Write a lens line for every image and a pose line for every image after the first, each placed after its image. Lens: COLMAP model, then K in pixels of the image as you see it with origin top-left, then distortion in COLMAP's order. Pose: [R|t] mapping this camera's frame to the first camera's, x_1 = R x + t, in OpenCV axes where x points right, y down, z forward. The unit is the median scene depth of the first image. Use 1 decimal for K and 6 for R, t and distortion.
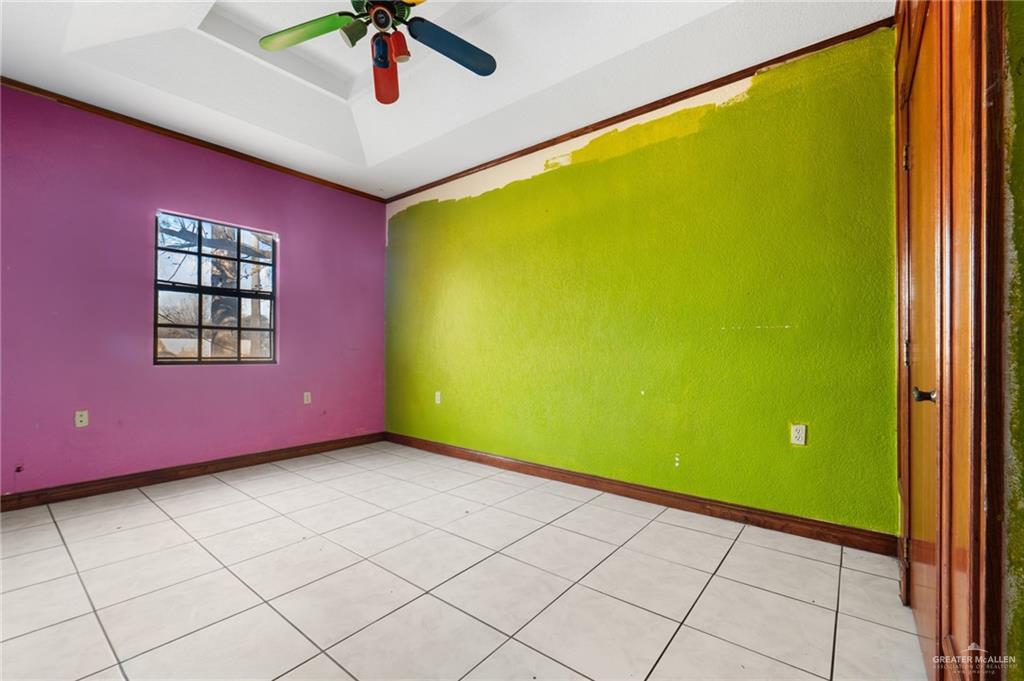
lens RADIAL K [[431.2, 0, 510.5], [0, 431.2, 347.3], [0, 0, 1]] dist [-0.005316, -0.001000]
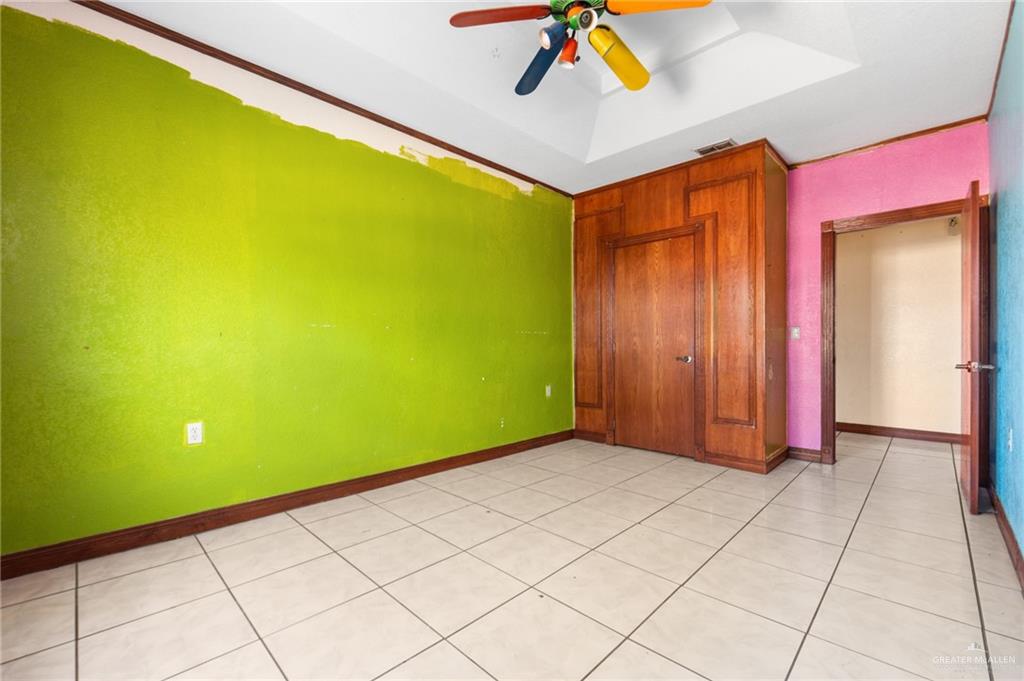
lens RADIAL K [[431.2, 0, 522.1], [0, 431.2, 344.3], [0, 0, 1]] dist [-0.005316, -0.001000]
pose [[0.090599, -0.002649, 0.995884, -0.927052], [-0.009636, 0.999947, 0.003536, -0.004684], [-0.995841, -0.009917, 0.090569, 0.721618]]
